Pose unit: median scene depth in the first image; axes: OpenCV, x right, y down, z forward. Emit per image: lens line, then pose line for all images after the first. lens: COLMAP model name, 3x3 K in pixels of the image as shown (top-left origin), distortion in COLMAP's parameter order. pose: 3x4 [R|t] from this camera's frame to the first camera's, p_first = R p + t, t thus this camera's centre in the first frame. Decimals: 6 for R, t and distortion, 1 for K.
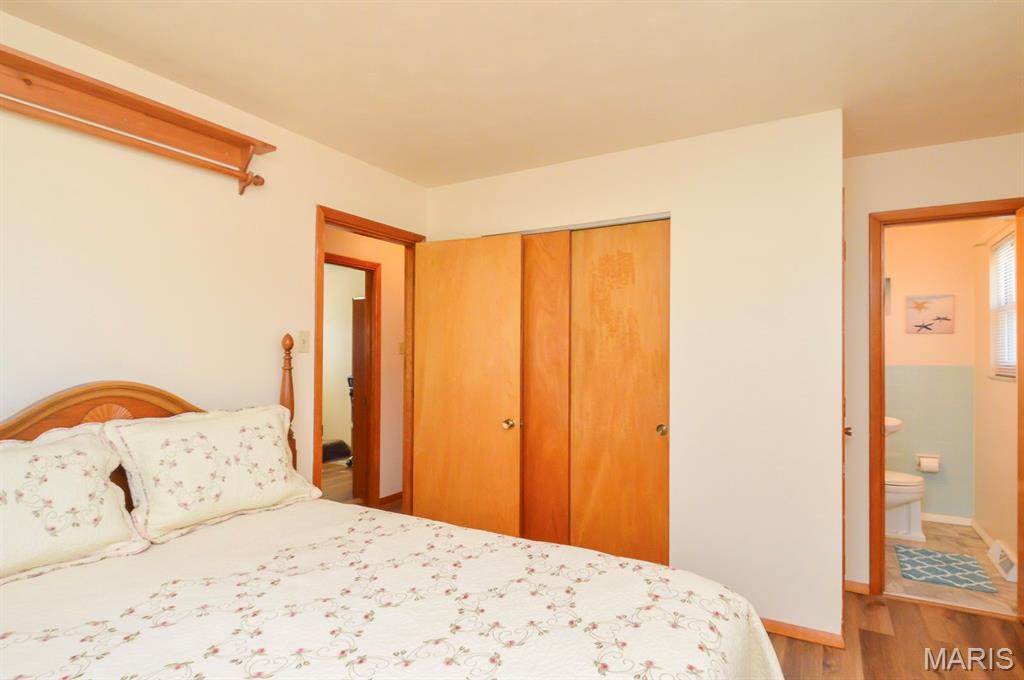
lens RADIAL K [[542.8, 0, 512.4], [0, 542.8, 346.5], [0, 0, 1]] dist [0.012139, -0.019148]
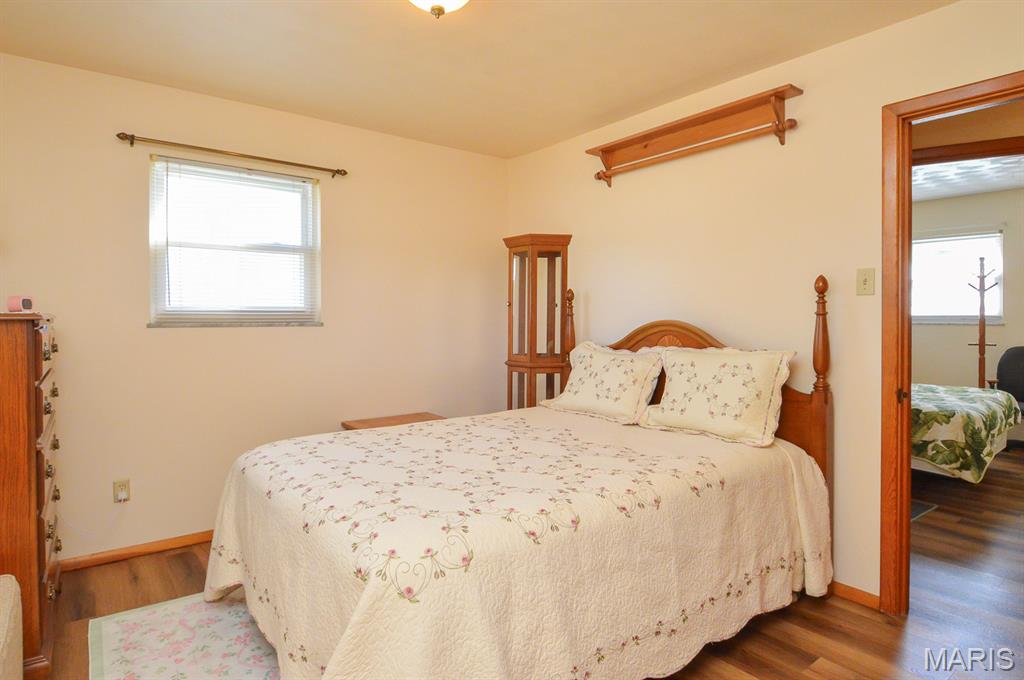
lens RADIAL K [[570.2, 0, 505.6], [0, 570.2, 323.6], [0, 0, 1]] dist [0.002496, -0.020780]
pose [[-0.376681, 0.001037, -0.926342, 0.806791], [0.014040, 0.999891, -0.004590, 0.066168], [0.926237, -0.014735, -0.376655, 1.054332]]
